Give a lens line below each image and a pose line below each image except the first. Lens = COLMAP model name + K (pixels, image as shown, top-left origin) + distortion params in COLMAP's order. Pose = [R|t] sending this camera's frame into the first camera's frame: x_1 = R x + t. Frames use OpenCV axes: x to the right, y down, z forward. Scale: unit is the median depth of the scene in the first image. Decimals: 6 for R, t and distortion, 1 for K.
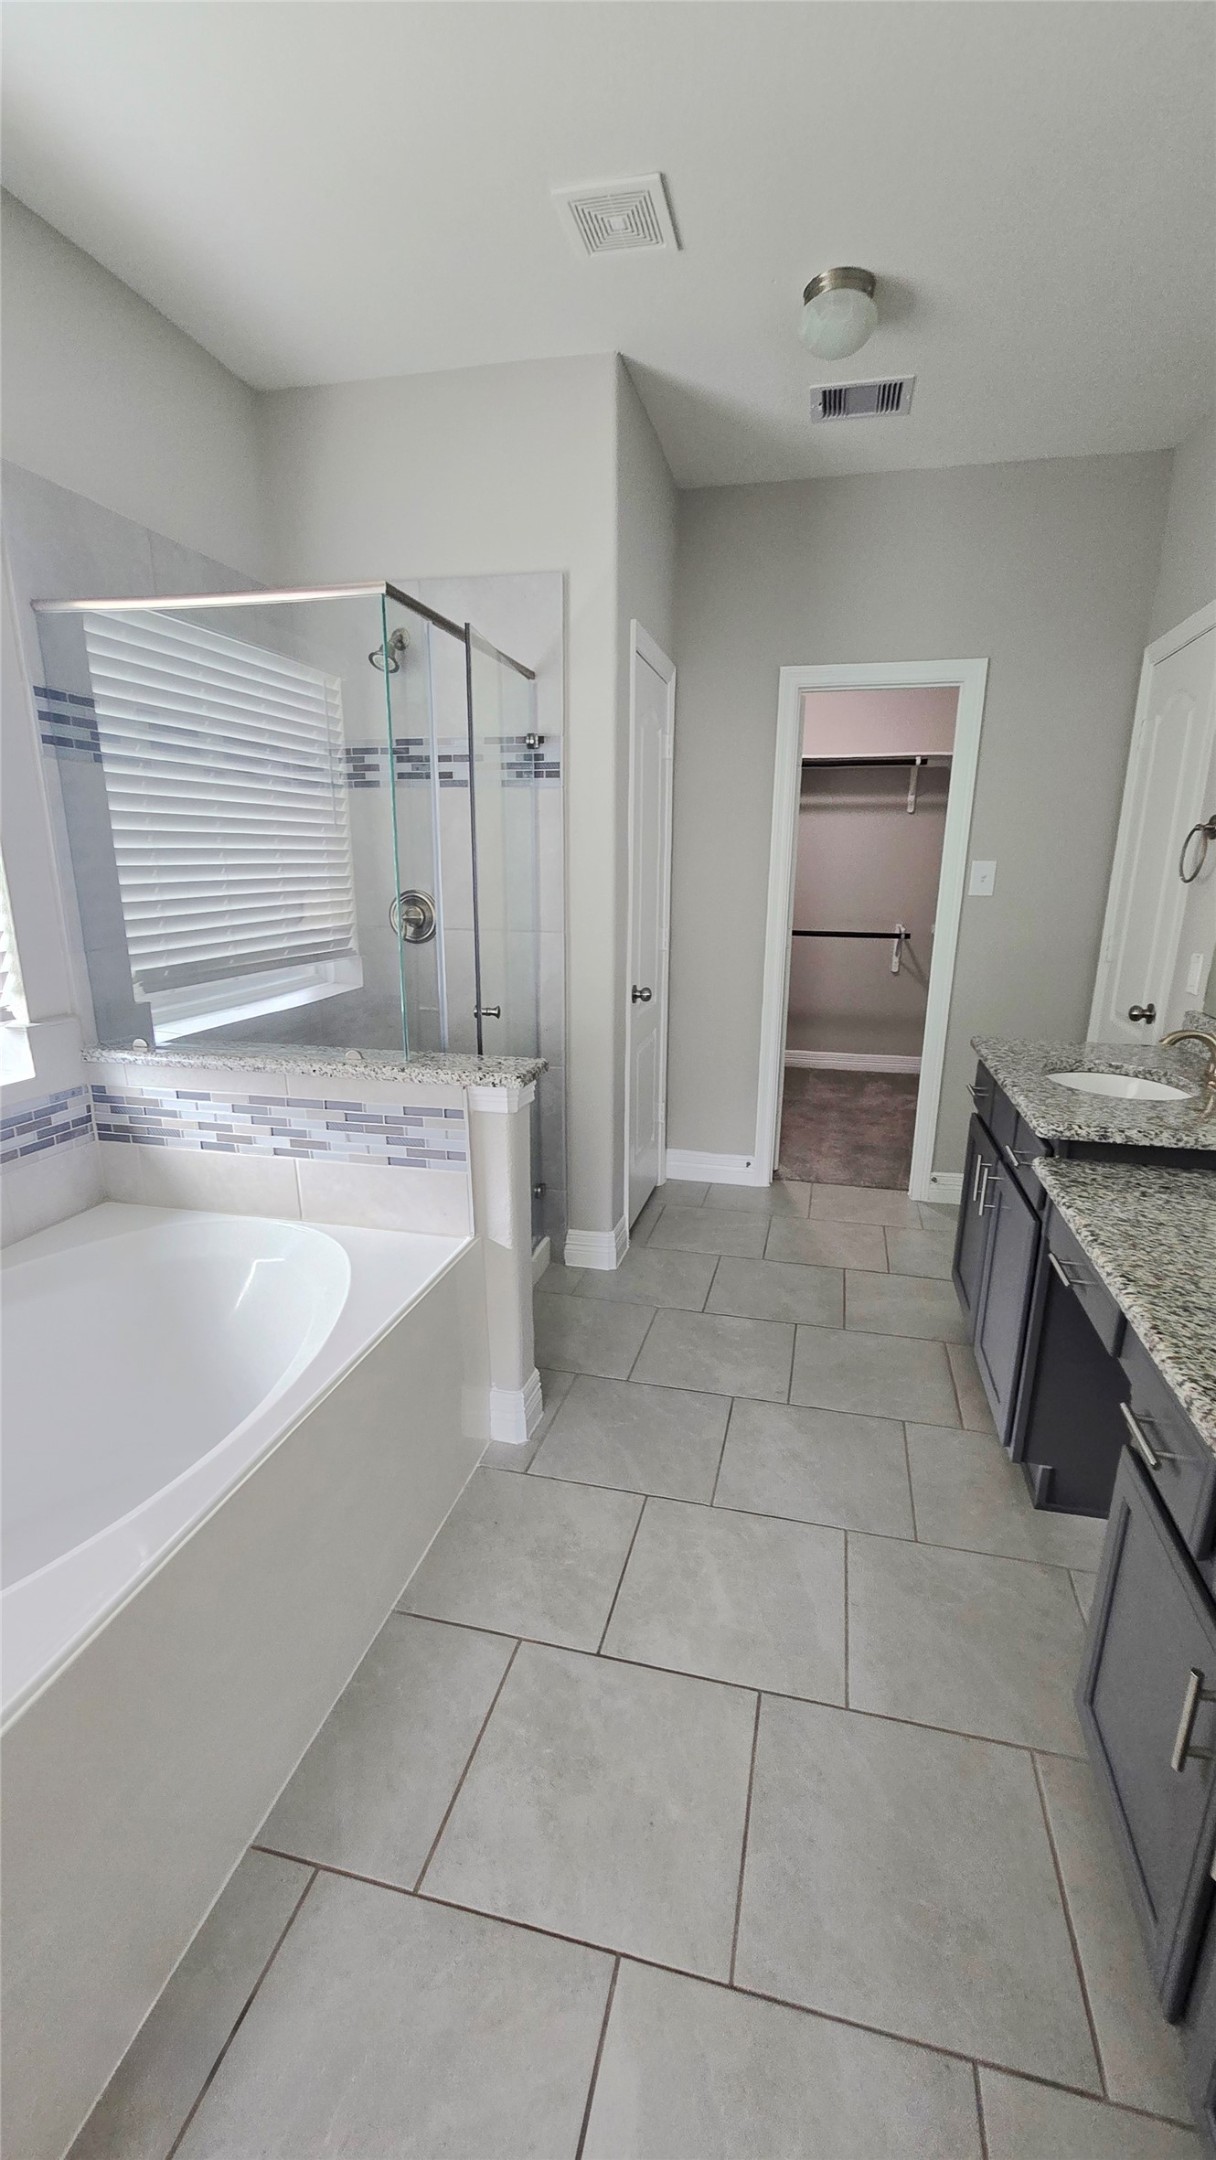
lens RADIAL K [[882.5, 0, 613.7], [0, 882.5, 1083.6], [0, 0, 1]] dist [-0.003107, 0.000790]
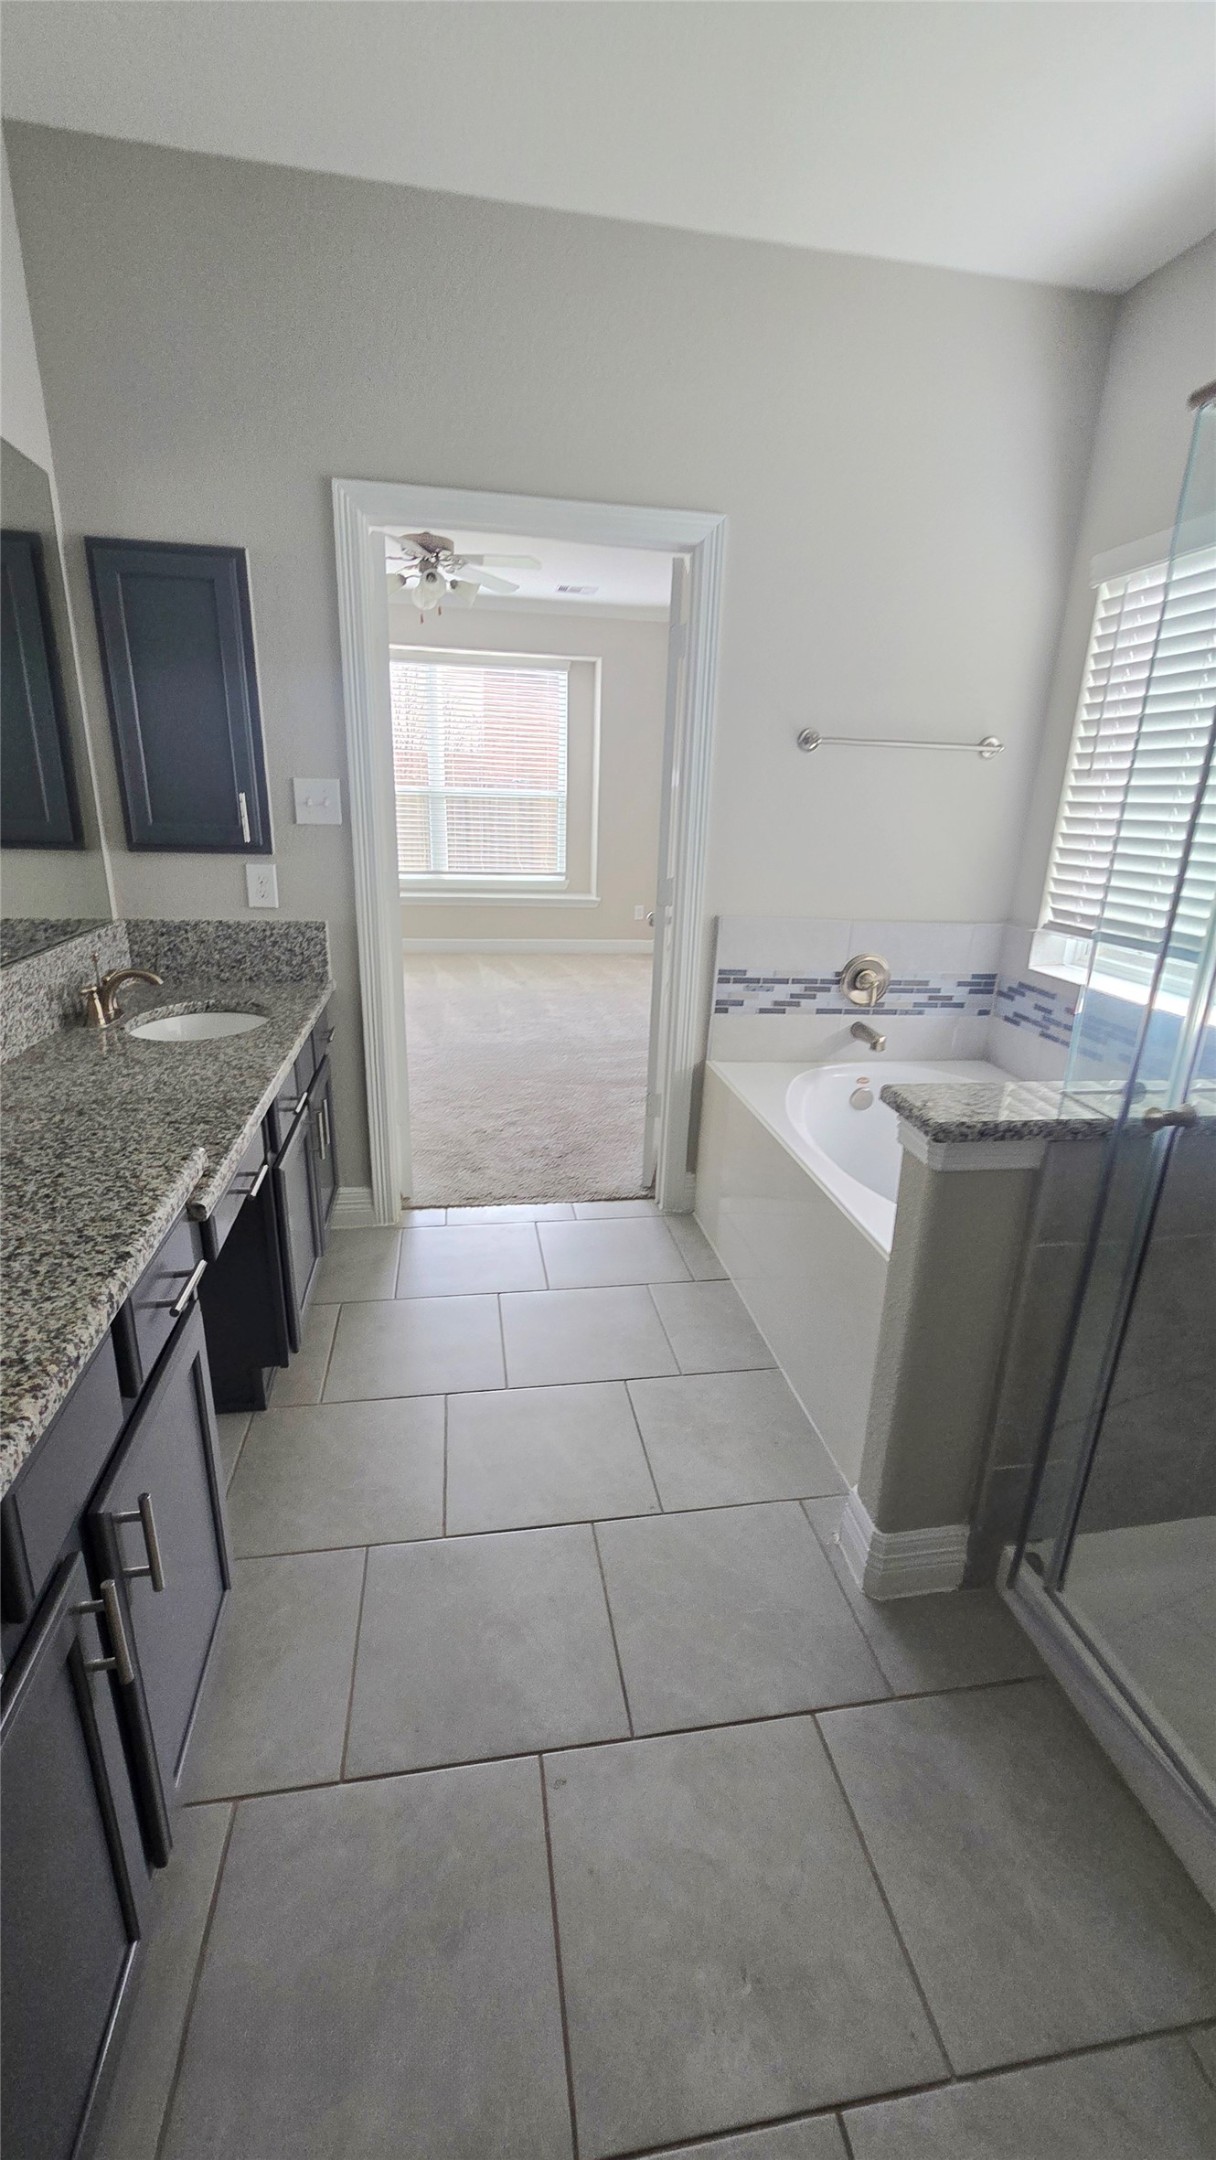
lens RADIAL K [[882.5, 0, 607.2], [0, 882.5, 1089.6], [0, 0, 1]] dist [-0.003107, 0.000790]
pose [[-0.915517, 0.097816, -0.390205, 0.418958], [-0.133695, 0.840868, 0.524468, -0.378875], [0.379412, 0.532328, -0.756752, 1.501357]]
